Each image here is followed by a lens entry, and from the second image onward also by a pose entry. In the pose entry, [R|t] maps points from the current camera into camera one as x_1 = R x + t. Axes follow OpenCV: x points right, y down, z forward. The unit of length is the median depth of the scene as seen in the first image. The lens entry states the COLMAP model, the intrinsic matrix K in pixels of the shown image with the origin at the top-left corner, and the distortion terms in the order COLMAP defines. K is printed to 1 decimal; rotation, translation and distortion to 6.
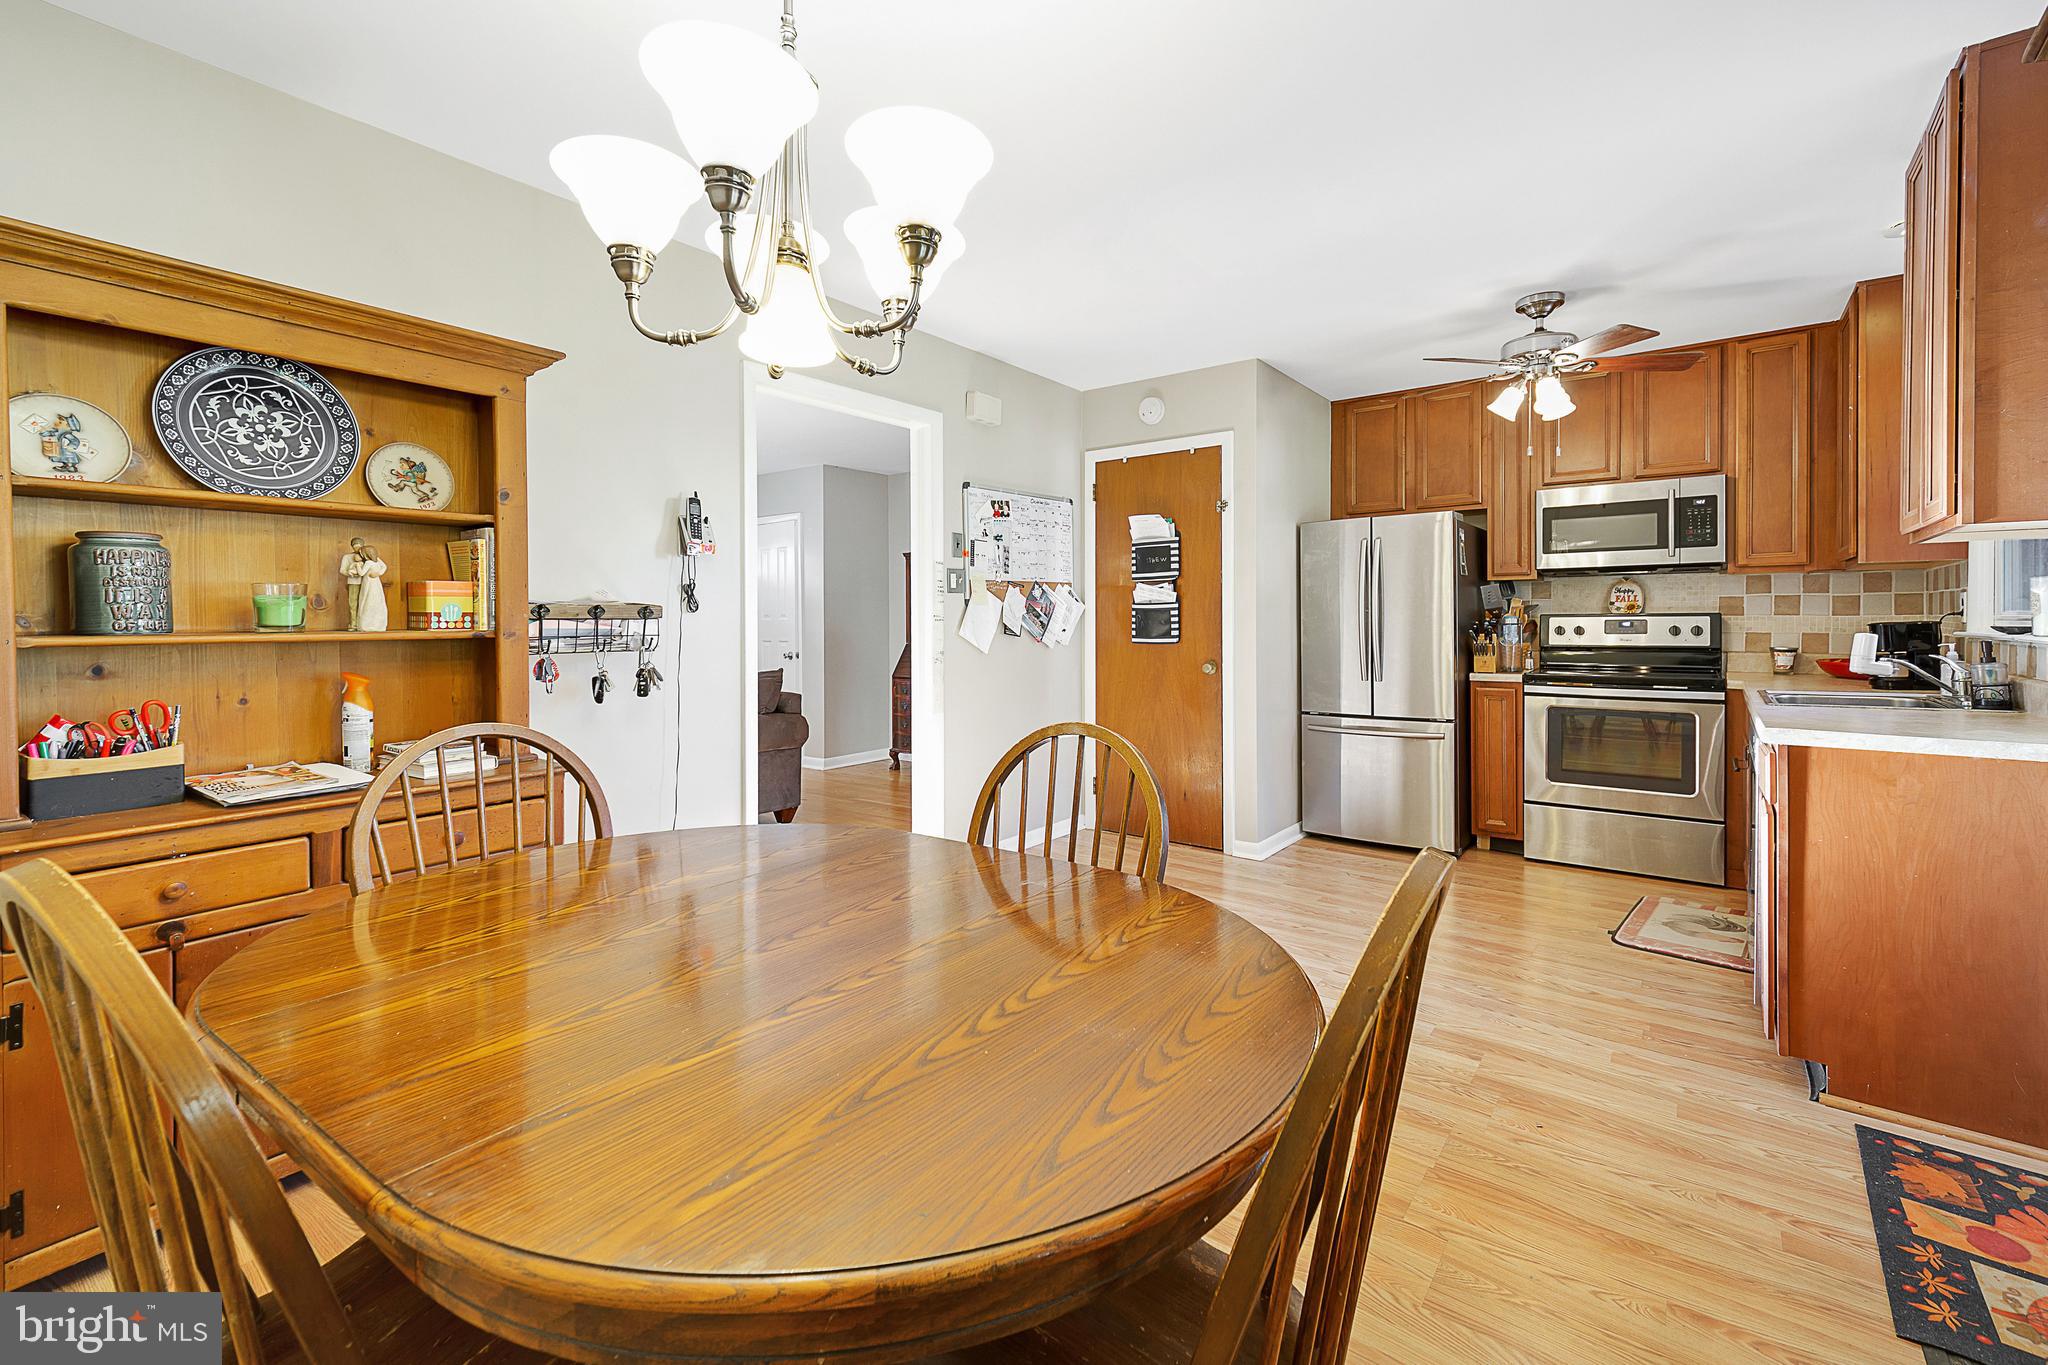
lens RADIAL K [[843.7, 0, 1024.0], [0, 843.7, 625.0], [0, 0, 1]] dist [0.011783, 0.000004]
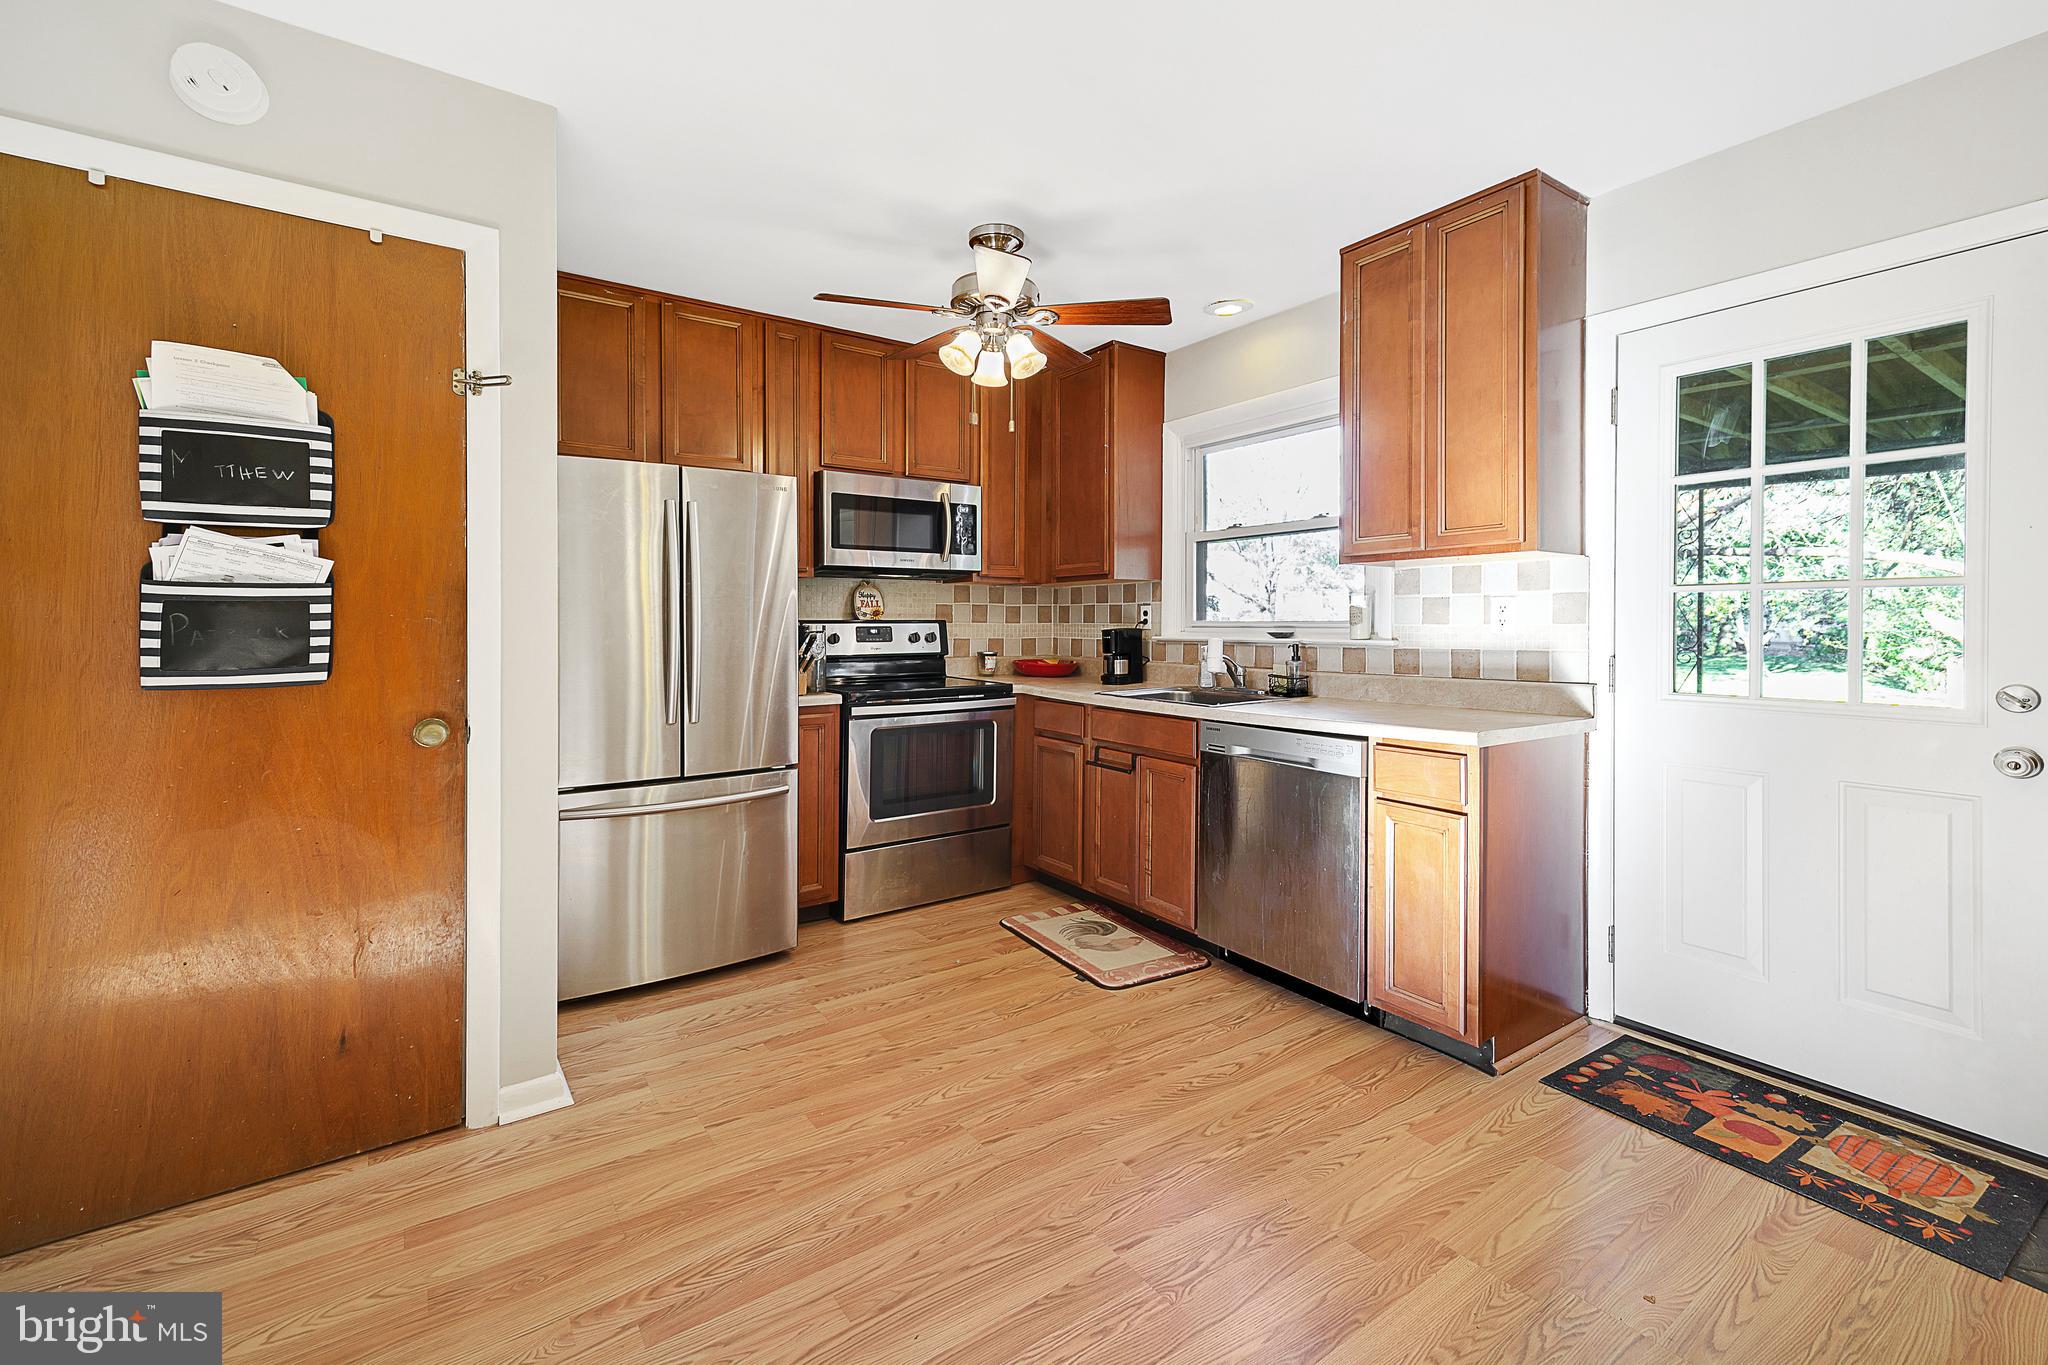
lens RADIAL K [[843.7, 0, 1024.0], [0, 843.7, 625.0], [0, 0, 1]] dist [0.011783, 0.000004]
pose [[0.288226, 0.001493, 0.957561, -0.134641], [0.002671, 0.999994, -0.002363, -0.005567], [-0.957559, 0.003239, 0.288220, 0.617409]]
